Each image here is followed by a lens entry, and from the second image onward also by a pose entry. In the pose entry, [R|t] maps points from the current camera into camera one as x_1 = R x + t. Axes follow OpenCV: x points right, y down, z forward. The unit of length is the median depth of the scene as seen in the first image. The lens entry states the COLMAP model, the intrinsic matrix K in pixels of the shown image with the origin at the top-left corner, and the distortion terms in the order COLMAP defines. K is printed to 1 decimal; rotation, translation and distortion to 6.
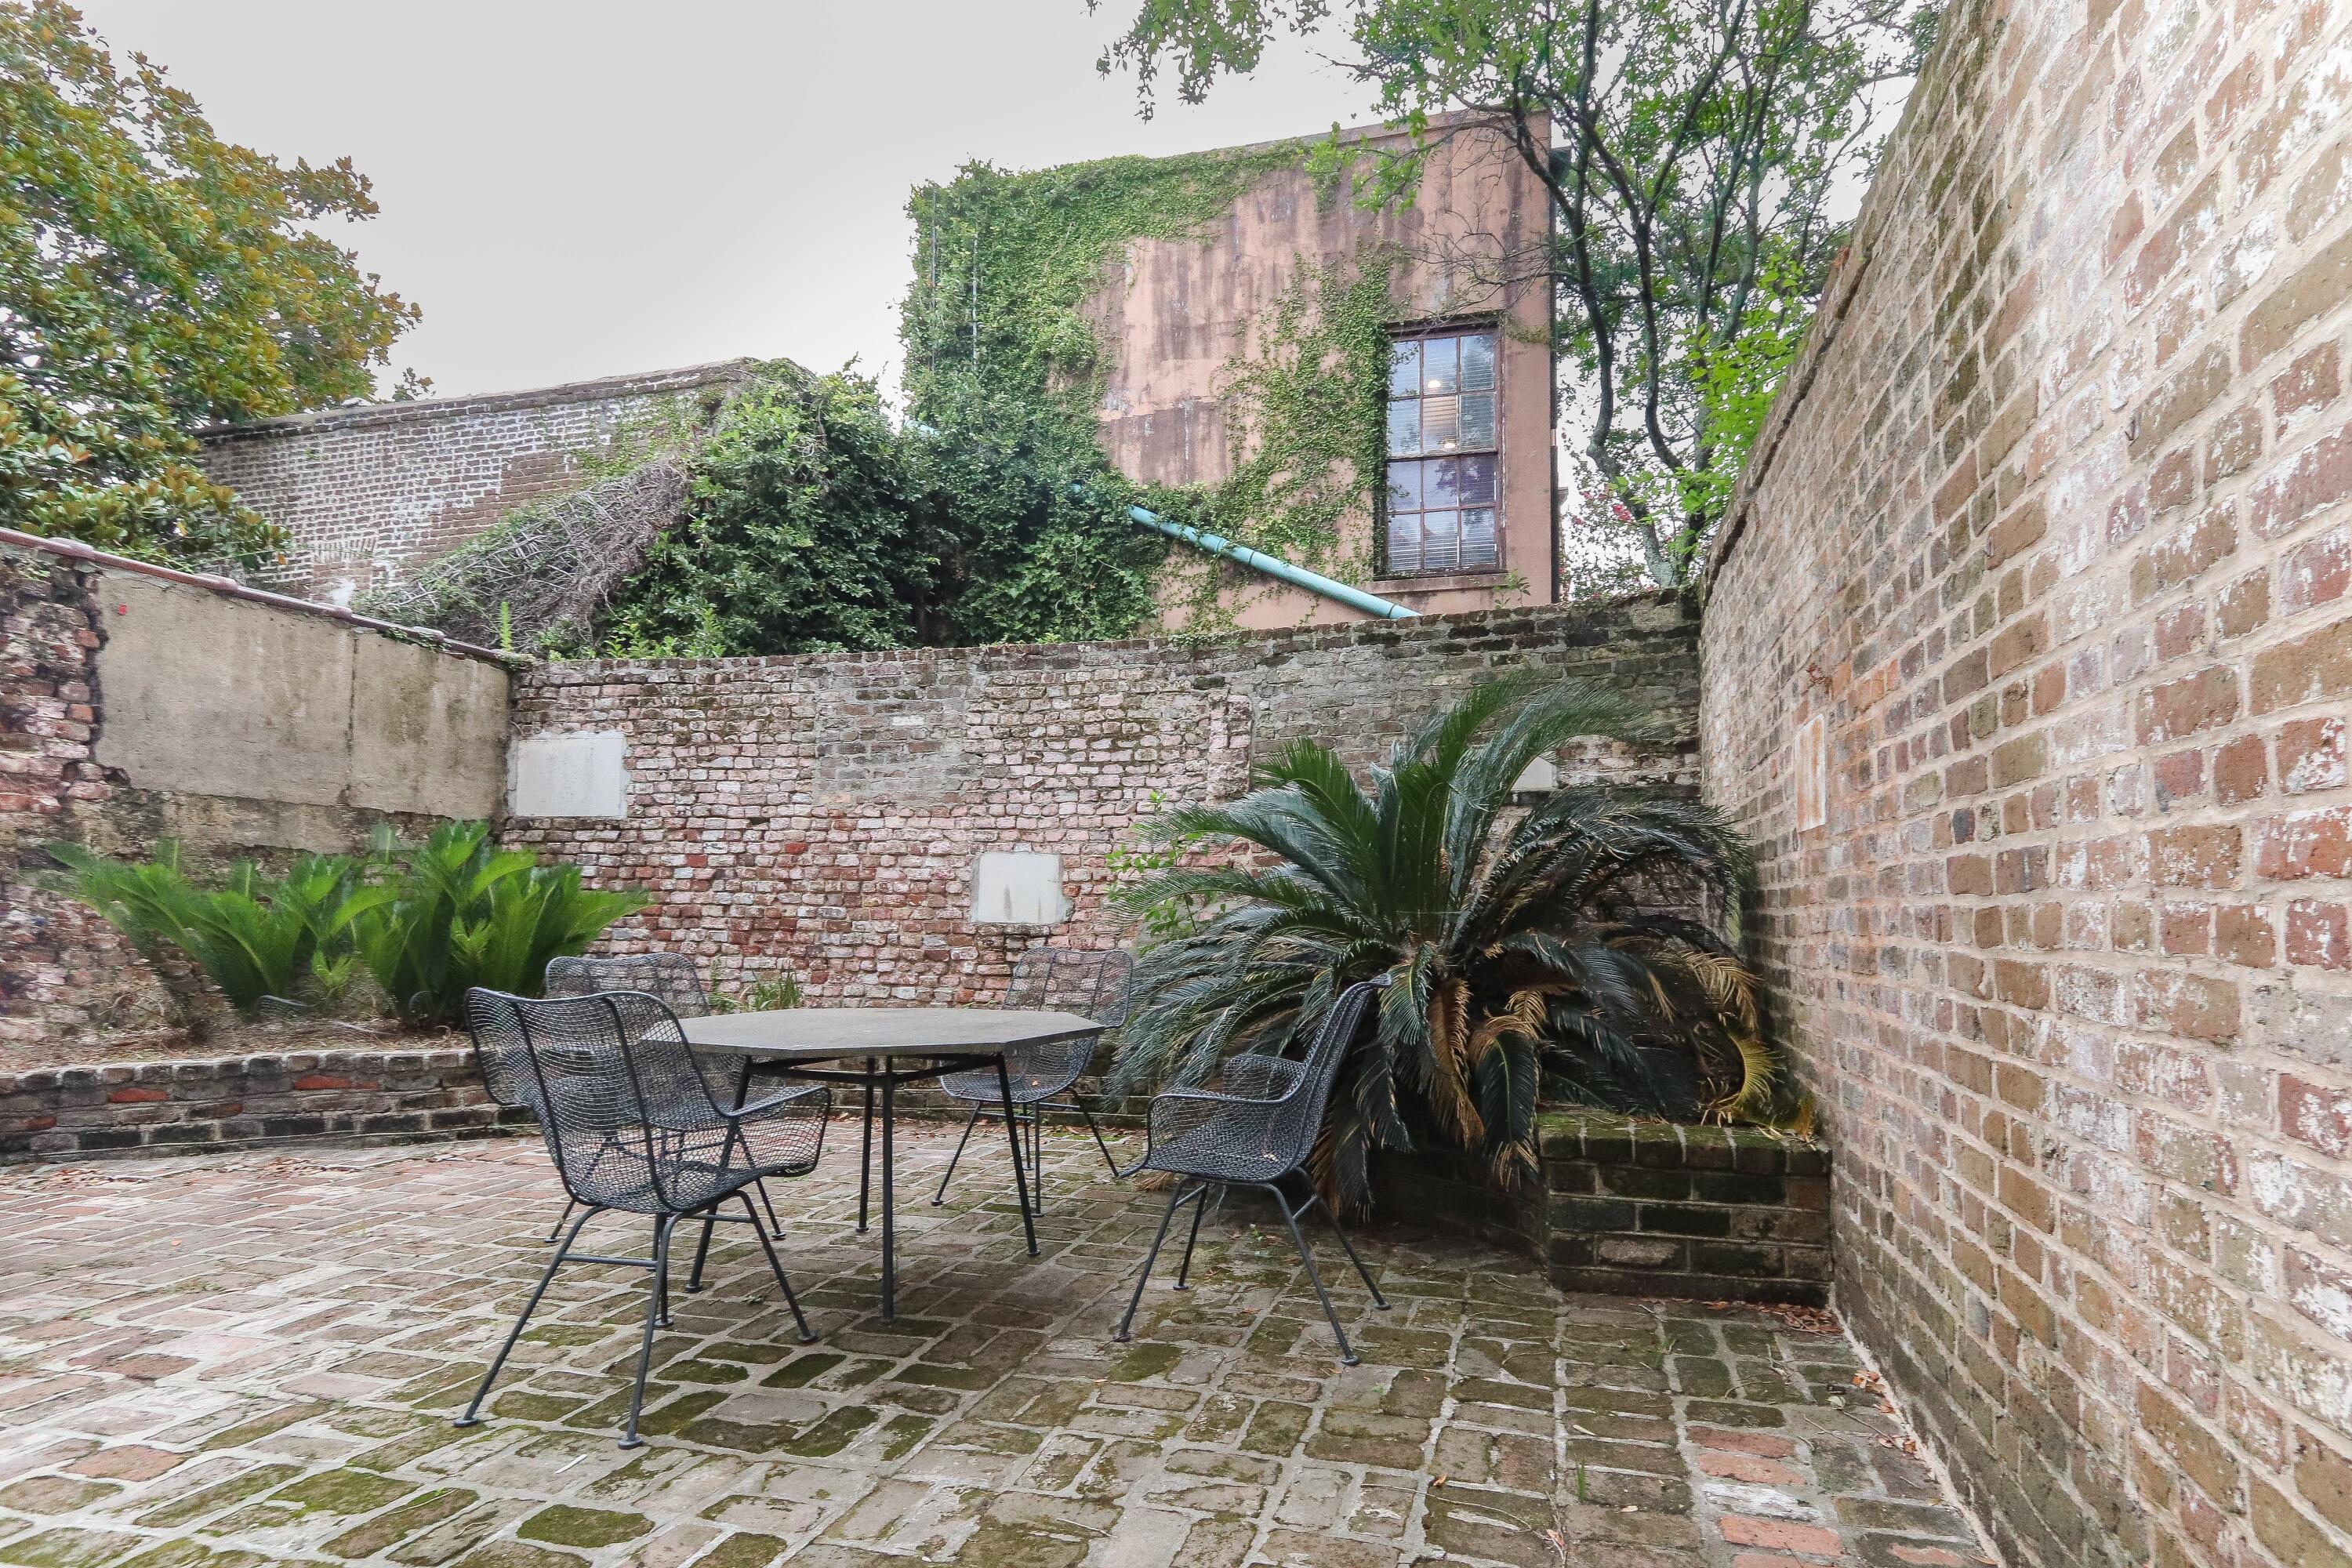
lens RADIAL K [[1083.1, 0, 1236.8], [0, 1083.1, 848.5], [0, 0, 1]] dist [0.004461, 0.001923]
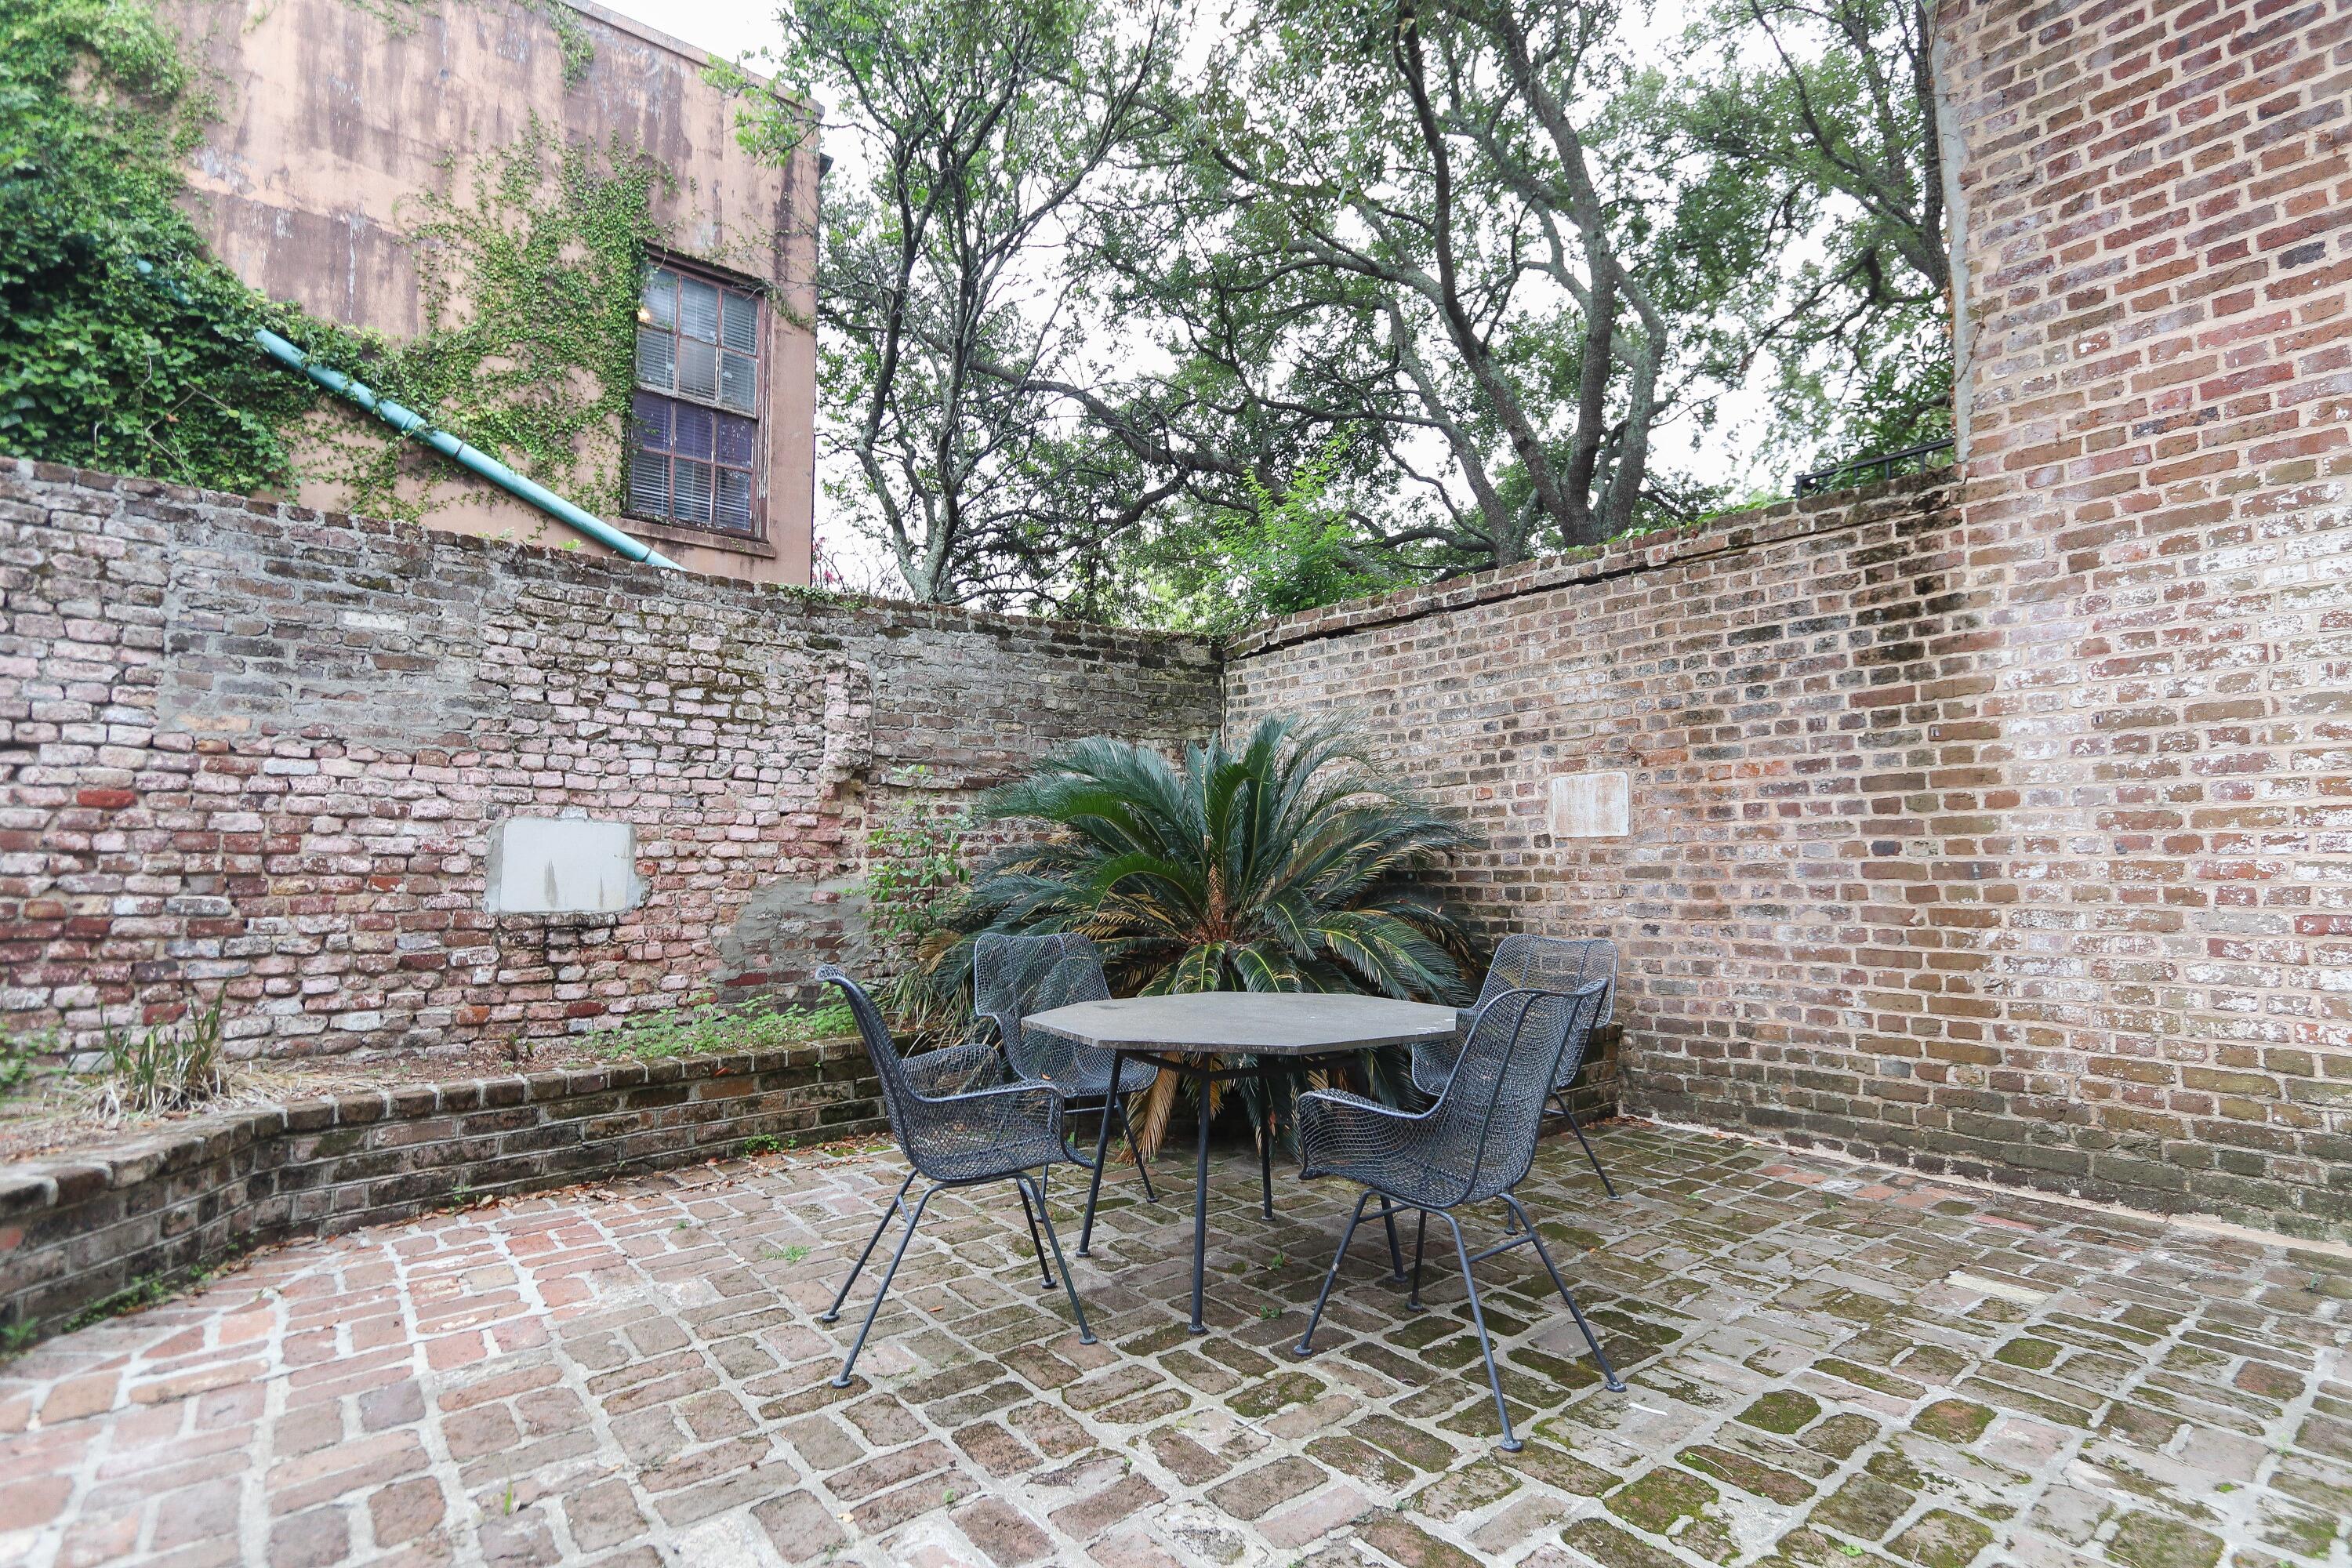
lens RADIAL K [[1083.1, 0, 1112.7], [0, 1083.1, 784.9], [0, 0, 1]] dist [0.004461, 0.001923]
pose [[0.640493, 0.054076, 0.766058, -0.554675], [-0.033357, 0.998535, -0.042597, -0.000873], [-0.767239, 0.001729, 0.641359, 0.213492]]
